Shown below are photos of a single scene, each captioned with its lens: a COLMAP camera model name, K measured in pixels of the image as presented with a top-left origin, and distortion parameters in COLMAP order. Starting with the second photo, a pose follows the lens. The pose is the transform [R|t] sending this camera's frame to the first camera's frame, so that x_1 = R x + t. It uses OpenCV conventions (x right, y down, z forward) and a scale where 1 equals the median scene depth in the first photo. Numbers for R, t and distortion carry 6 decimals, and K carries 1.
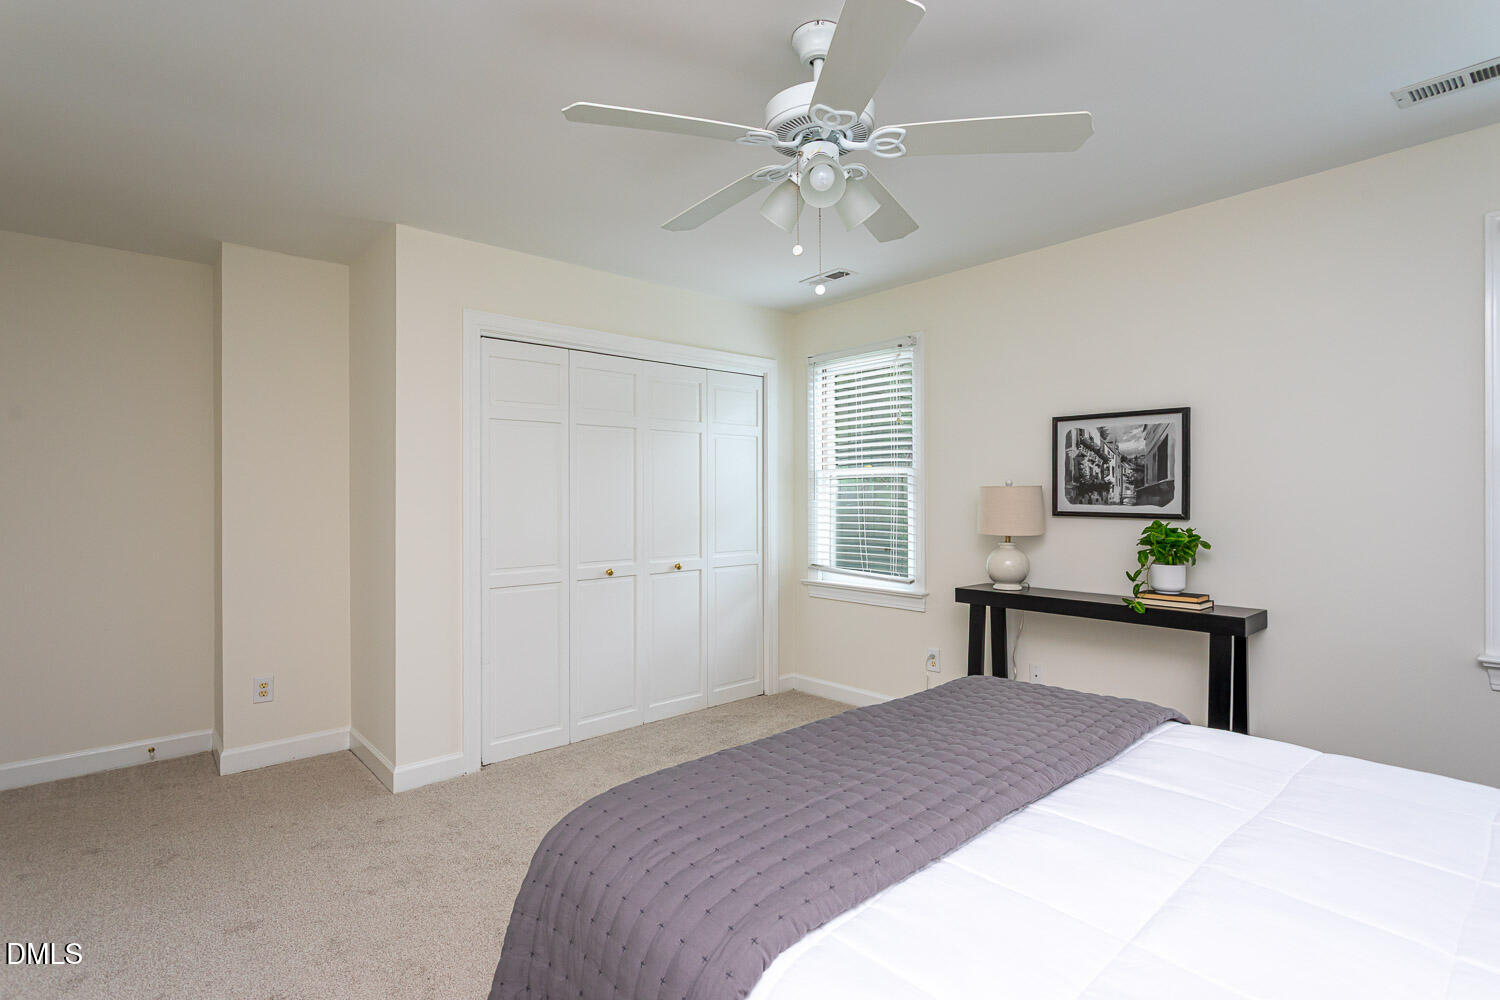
lens RADIAL K [[732.9, 0, 750.2], [0, 732.9, 500.9], [0, 0, 1]] dist [-0.004103, -0.000702]
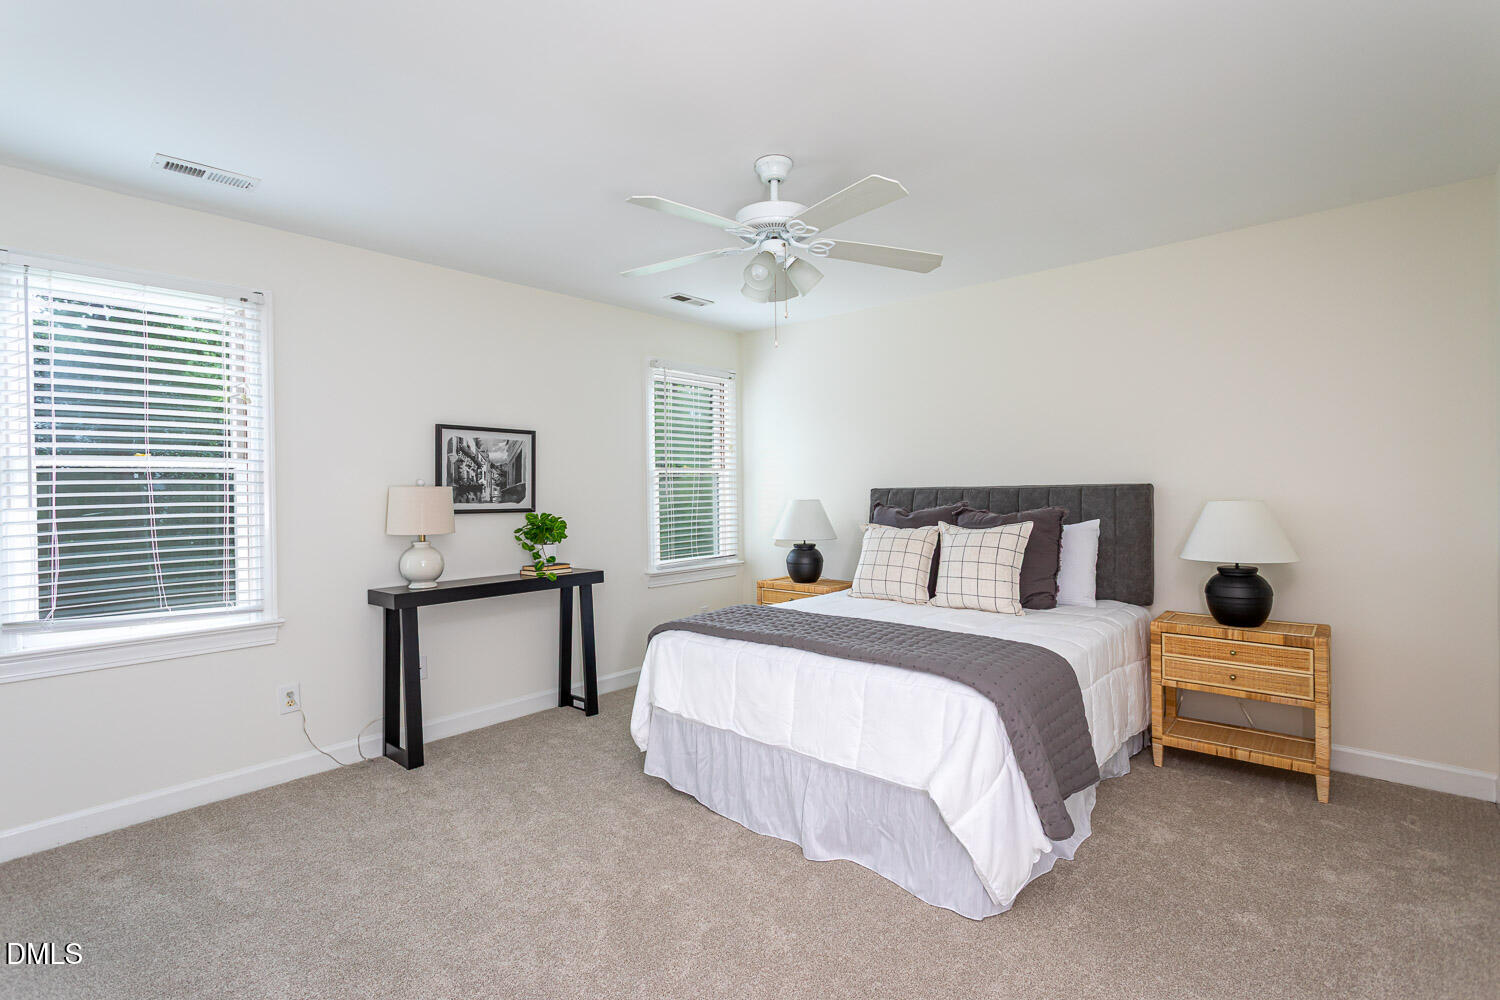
lens RADIAL K [[732.9, 0, 742.6], [0, 732.9, 496.8], [0, 0, 1]] dist [-0.004103, -0.000702]
pose [[-0.138640, -0.010519, 0.990287, -0.760479], [0.012551, 0.999845, 0.012377, -0.014395], [-0.990263, 0.014145, -0.138486, 0.734781]]
